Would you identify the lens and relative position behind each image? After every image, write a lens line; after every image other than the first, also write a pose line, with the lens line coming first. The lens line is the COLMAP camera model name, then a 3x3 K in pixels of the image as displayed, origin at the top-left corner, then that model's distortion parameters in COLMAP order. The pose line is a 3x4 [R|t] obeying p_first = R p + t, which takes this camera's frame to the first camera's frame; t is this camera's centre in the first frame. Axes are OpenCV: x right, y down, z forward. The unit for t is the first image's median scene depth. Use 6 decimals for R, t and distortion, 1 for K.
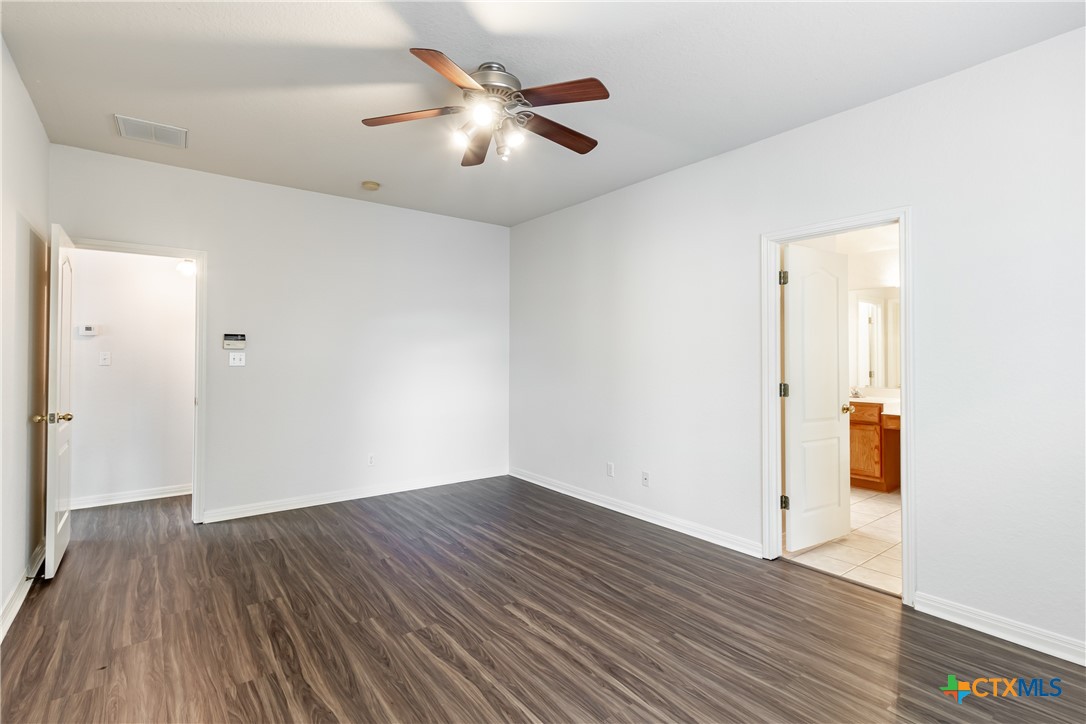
lens RADIAL K [[515.7, 0, 543.0], [0, 515.7, 362.0], [0, 0, 1]] dist [-0.002427, -0.000375]
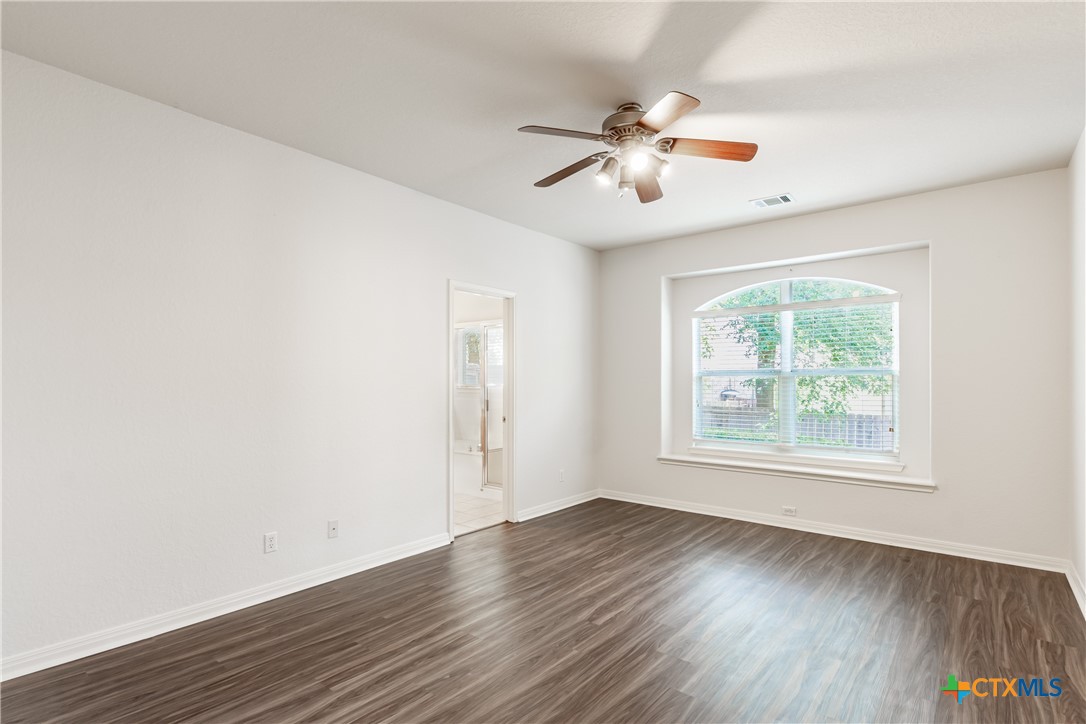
lens RADIAL K [[515.7, 0, 543.0], [0, 515.7, 362.0], [0, 0, 1]] dist [-0.002427, -0.000375]
pose [[-0.215885, 0.021248, 0.976188, -1.042312], [0.000572, 0.999766, -0.021635, -0.035222], [-0.976419, -0.004112, -0.215846, 1.286640]]
